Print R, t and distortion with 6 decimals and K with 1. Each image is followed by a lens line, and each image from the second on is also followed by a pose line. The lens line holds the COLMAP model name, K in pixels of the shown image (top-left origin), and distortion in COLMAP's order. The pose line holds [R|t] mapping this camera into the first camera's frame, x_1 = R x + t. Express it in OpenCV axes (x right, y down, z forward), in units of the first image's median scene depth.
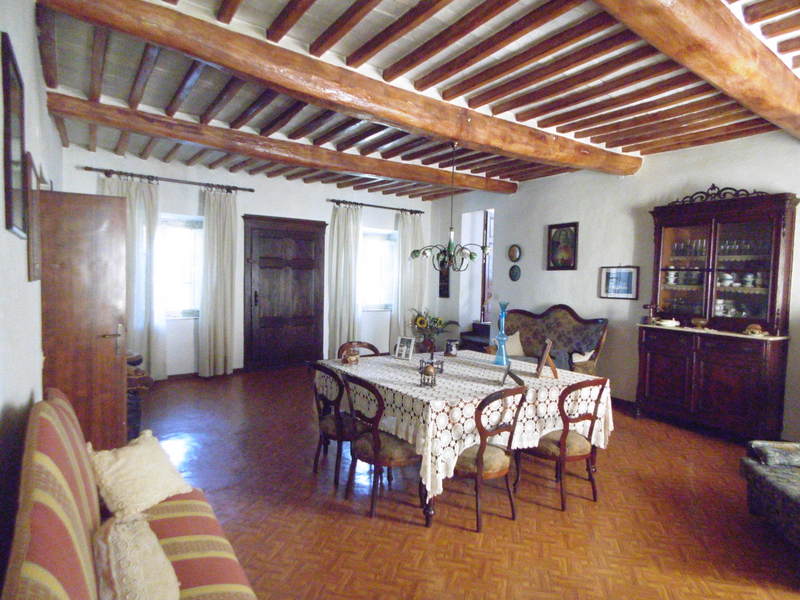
lens RADIAL K [[527.7, 0, 400.0], [0, 527.7, 300.0], [0, 0, 1]] dist [0.006939, -0.004866]
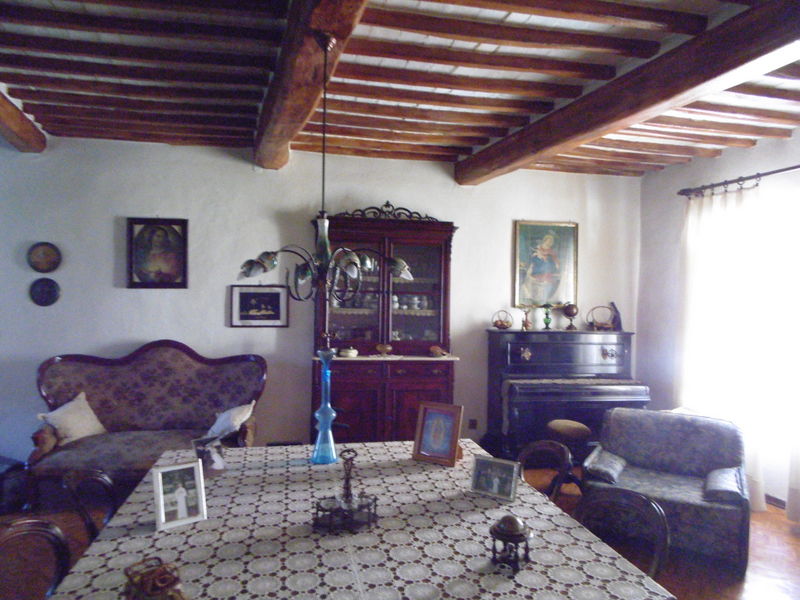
lens RADIAL K [[526.0, 0, 400.0], [0, 526.0, 300.0], [0, 0, 1]] dist [-0.000178, -0.002076]
pose [[0.339456, -0.018141, 0.940447, -0.286169], [0.035659, 0.999343, 0.006405, -0.047879], [-0.939946, 0.031361, 0.339880, 0.662605]]
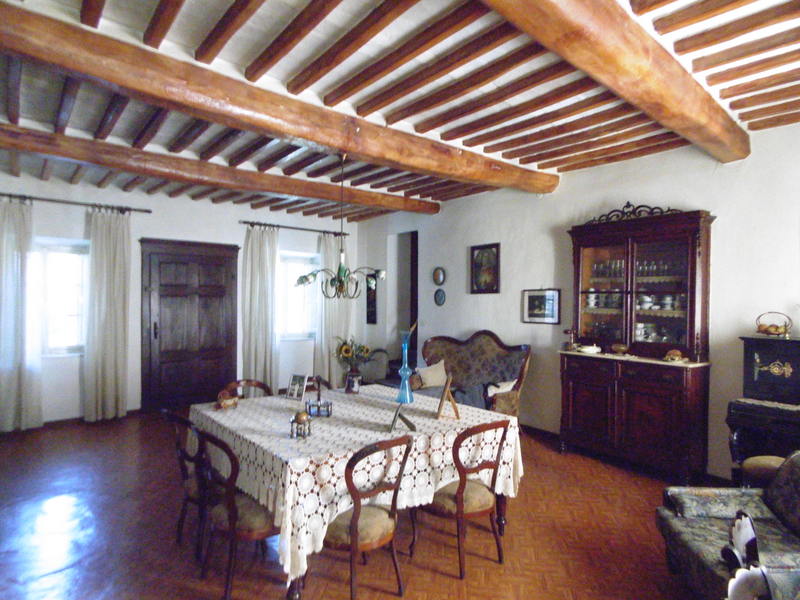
lens RADIAL K [[526.0, 0, 400.0], [0, 526.0, 300.0], [0, 0, 1]] dist [-0.000178, -0.002076]
pose [[0.996574, -0.016886, 0.080965, 0.105649], [0.020392, 0.998881, -0.042666, -0.011317], [-0.080154, 0.044171, 0.995803, 0.102424]]
